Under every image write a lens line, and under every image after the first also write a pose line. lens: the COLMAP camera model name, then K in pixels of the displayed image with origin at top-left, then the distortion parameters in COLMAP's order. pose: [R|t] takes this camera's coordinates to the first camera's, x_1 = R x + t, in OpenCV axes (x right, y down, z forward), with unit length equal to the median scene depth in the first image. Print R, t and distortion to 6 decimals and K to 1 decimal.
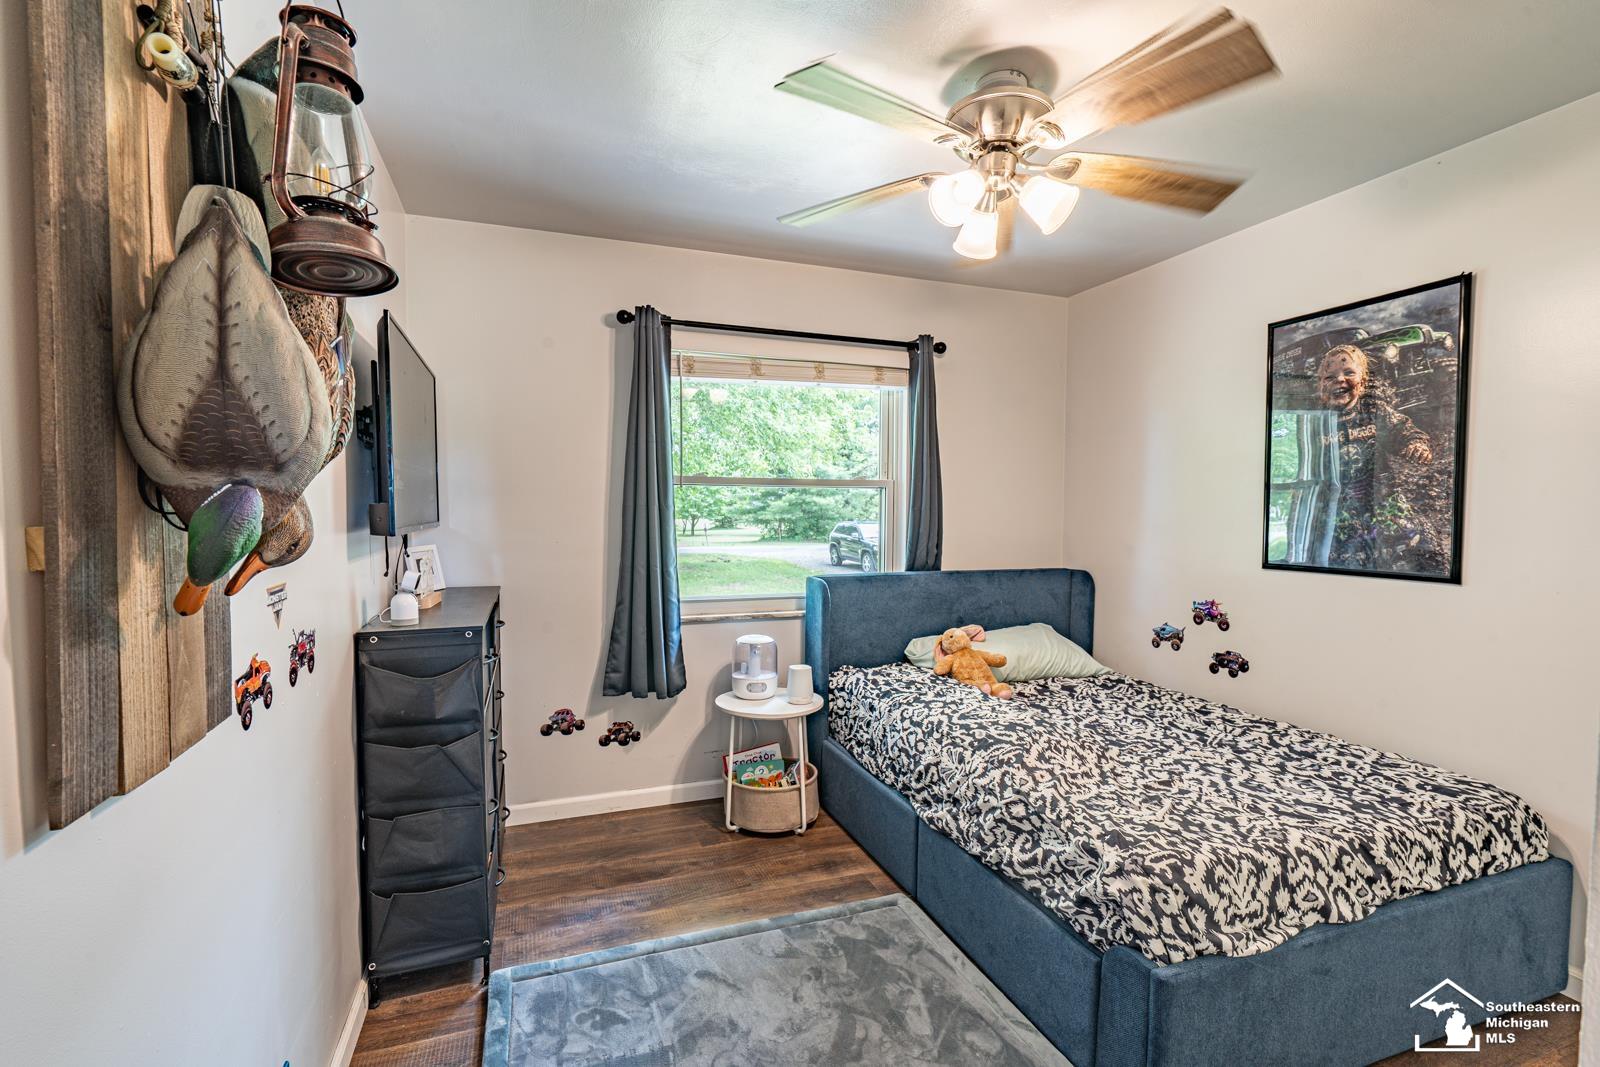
lens RADIAL K [[721.8, 0, 792.2], [0, 721.8, 541.1], [0, 0, 1]] dist [-0.008723, 0.006087]
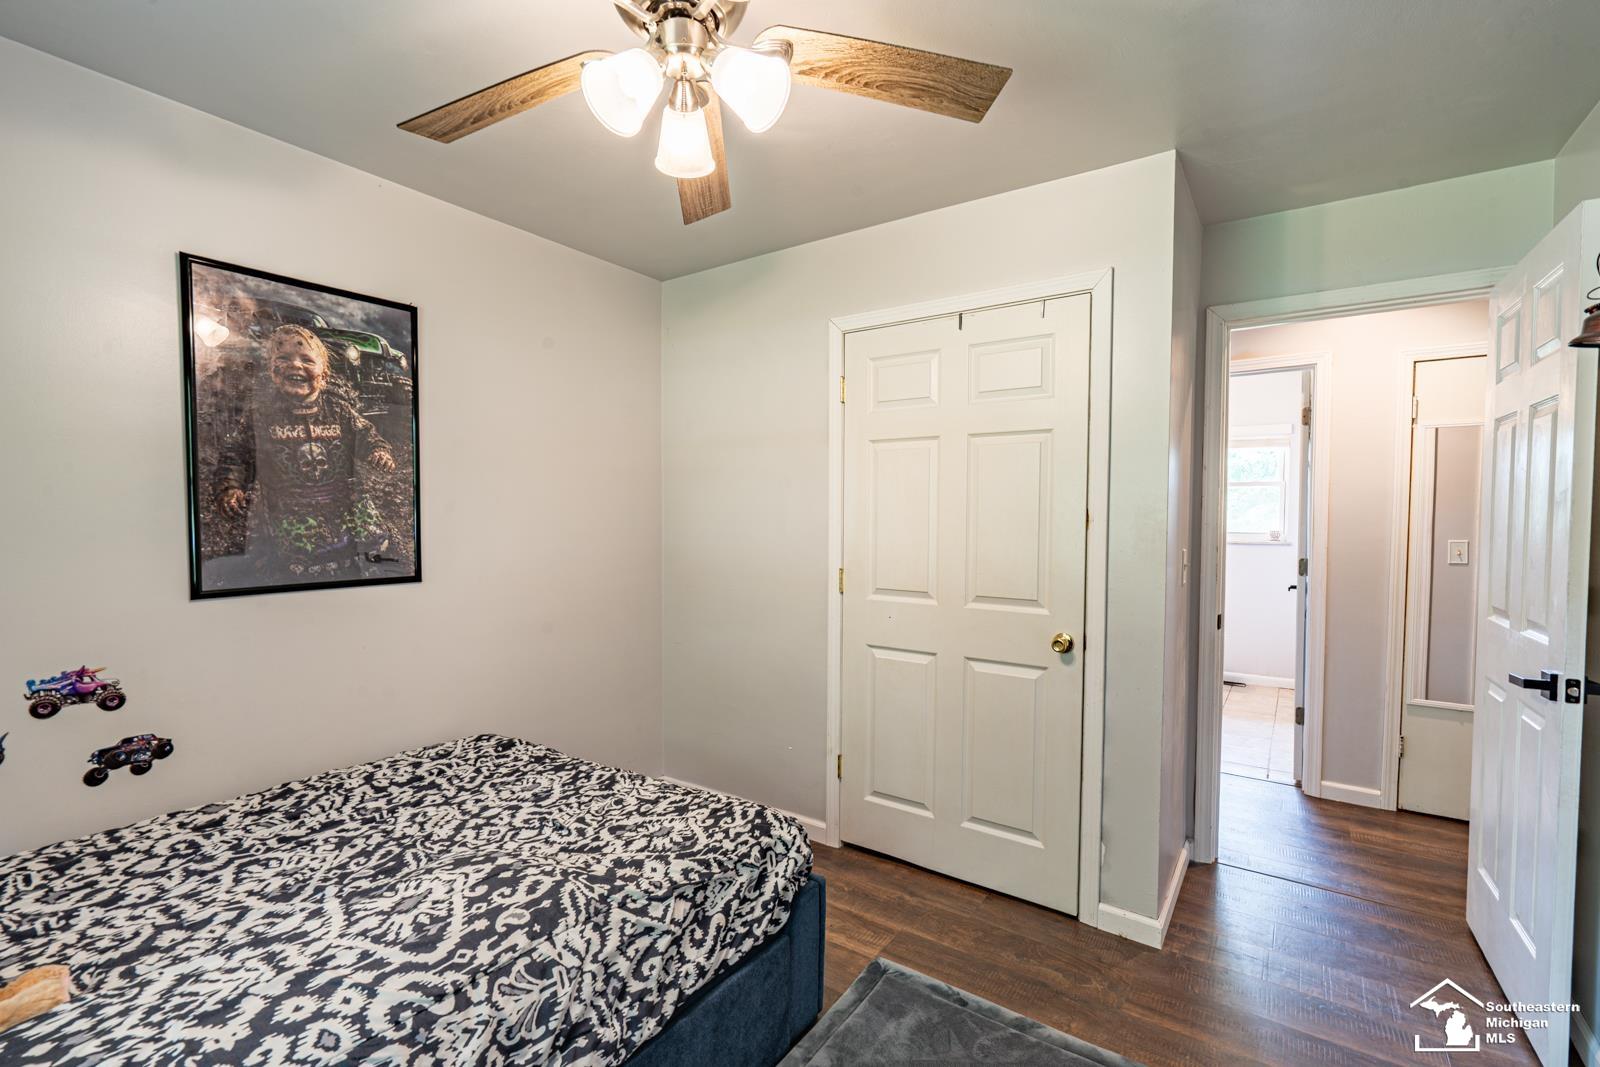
lens RADIAL K [[721.8, 0, 792.2], [0, 721.8, 541.1], [0, 0, 1]] dist [-0.008723, 0.006087]
pose [[-0.575687, -0.039102, 0.816735, -0.310312], [0.028928, 0.997257, 0.068136, -0.060000], [-0.817159, 0.062851, -0.572976, 1.094306]]
